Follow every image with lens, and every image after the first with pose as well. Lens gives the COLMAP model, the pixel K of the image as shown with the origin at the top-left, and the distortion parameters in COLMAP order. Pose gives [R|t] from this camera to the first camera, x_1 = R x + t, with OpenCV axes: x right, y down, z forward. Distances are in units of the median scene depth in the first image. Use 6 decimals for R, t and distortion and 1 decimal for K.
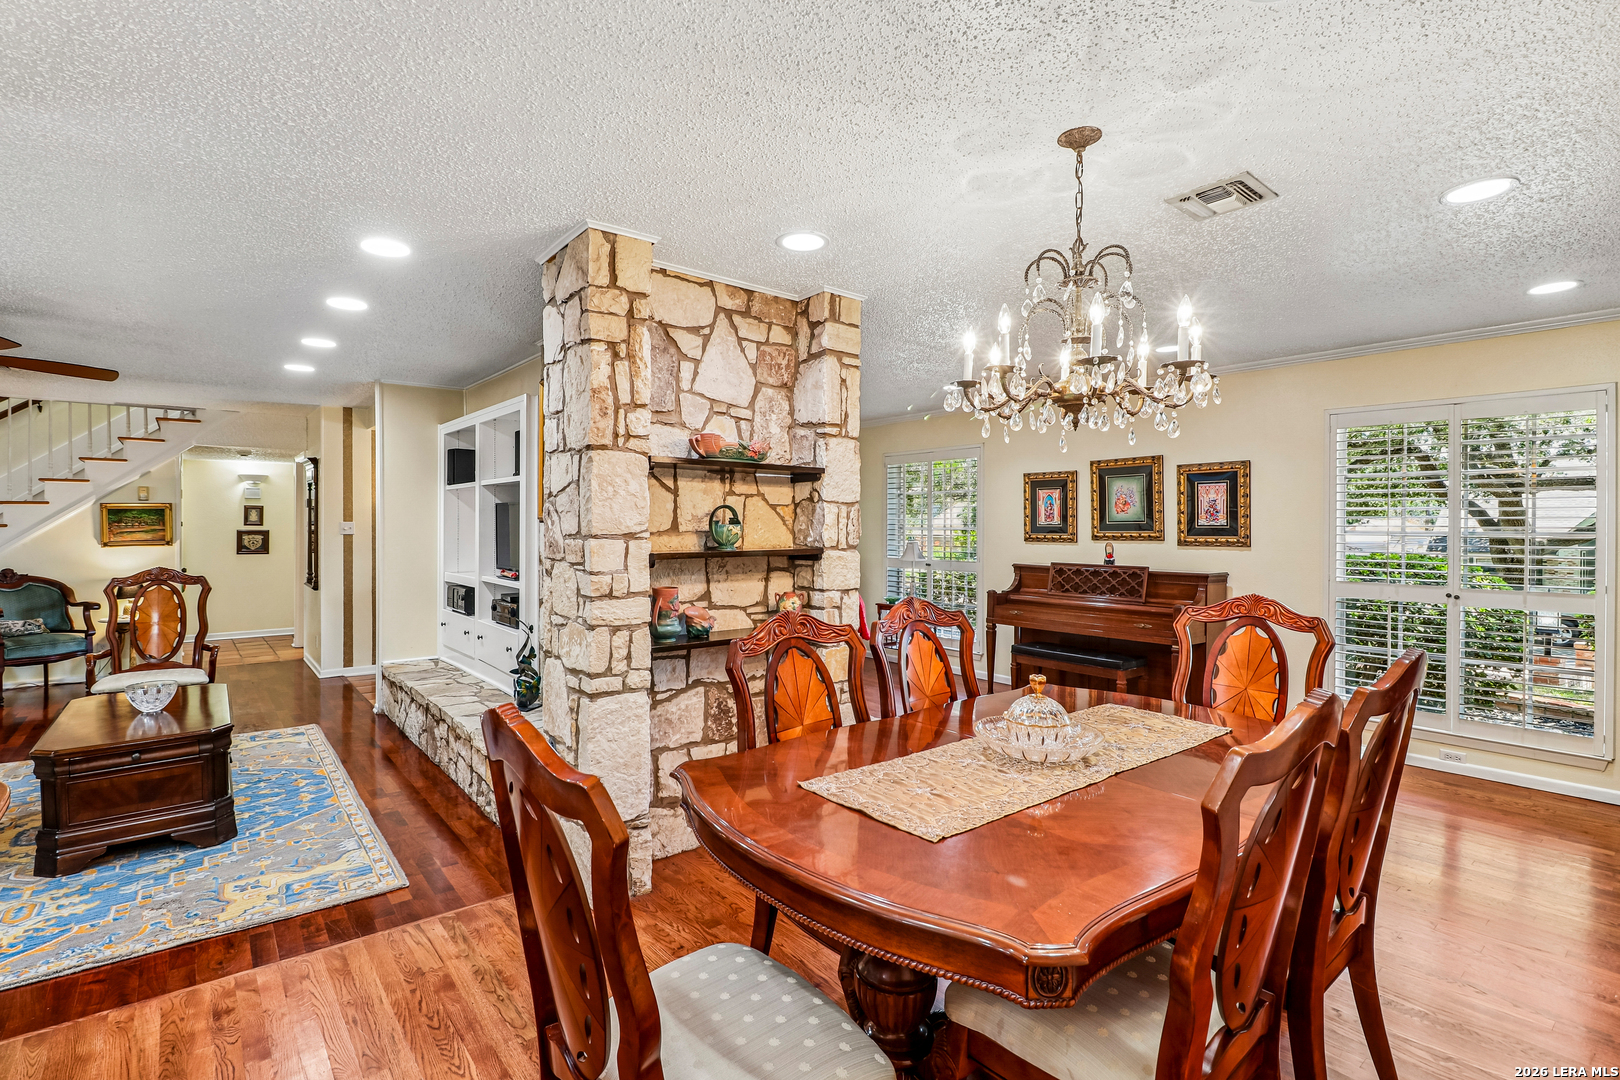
lens RADIAL K [[749.6, 0, 792.6], [0, 749.6, 529.6], [0, 0, 1]] dist [-0.017874, 0.000098]
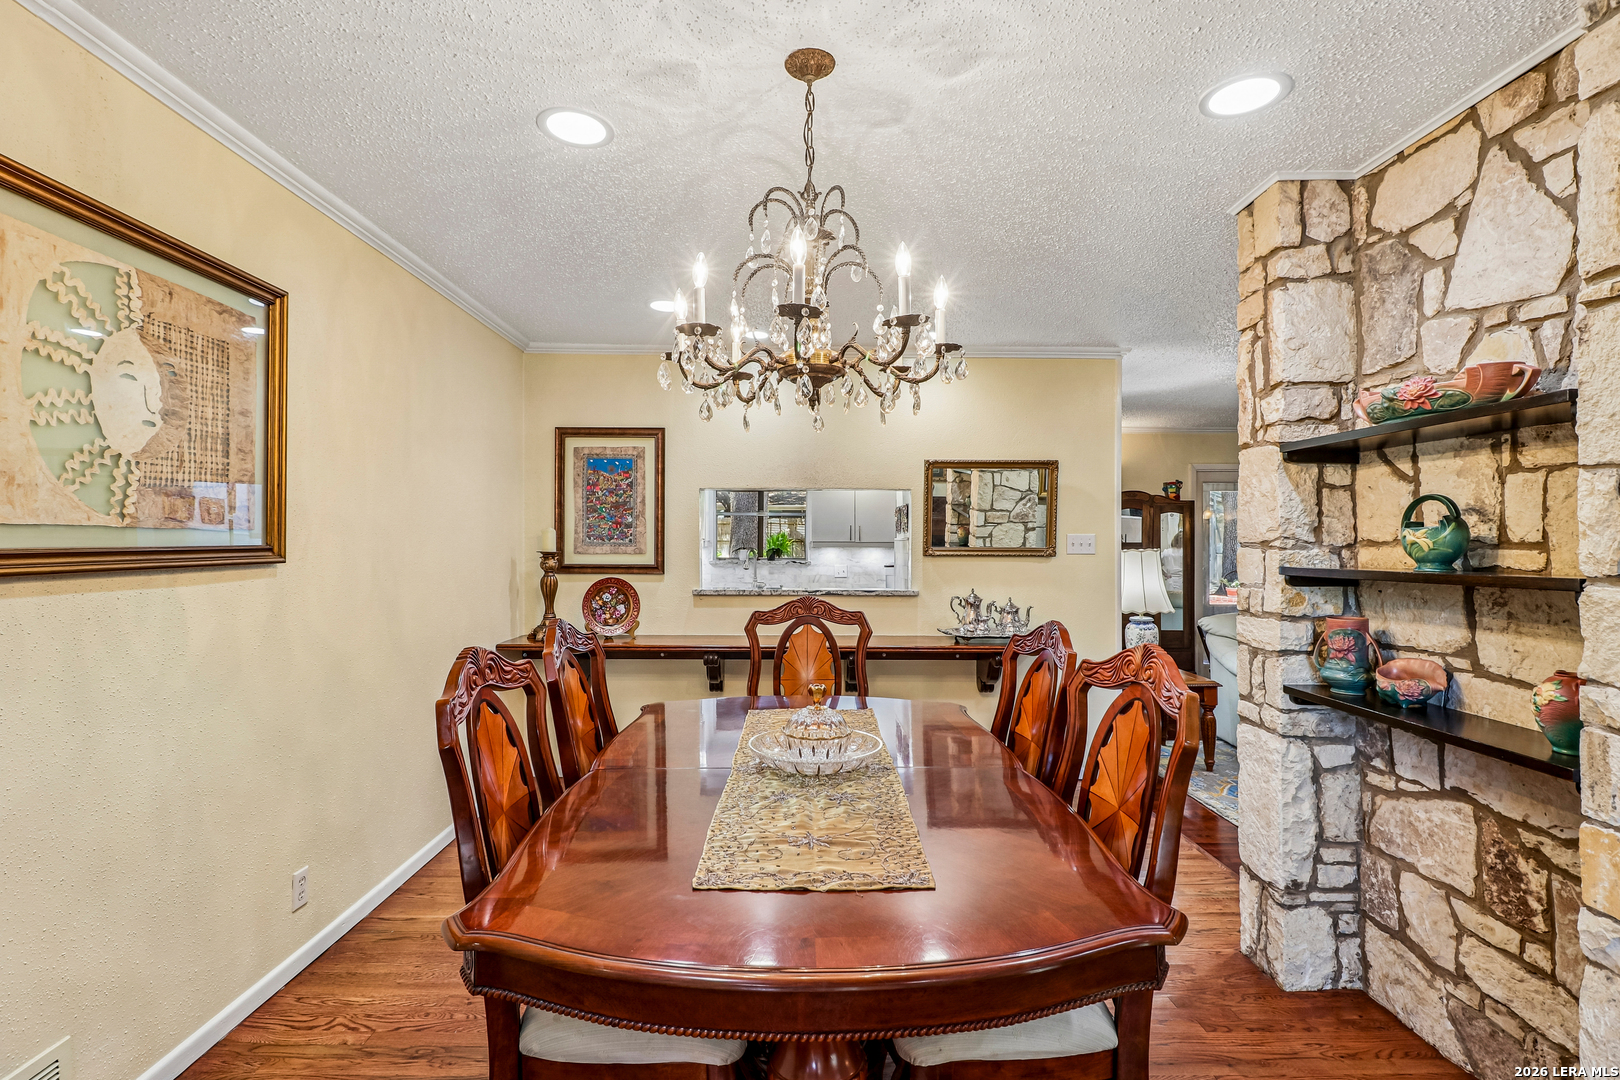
lens RADIAL K [[749.6, 0, 802.4], [0, 749.6, 540.6], [0, 0, 1]] dist [-0.017874, 0.000098]
pose [[-0.605368, -0.004607, -0.795932, 0.659923], [-0.007161, 0.999974, -0.000342, 0.006840], [0.795913, 0.005493, -0.605386, 0.939314]]
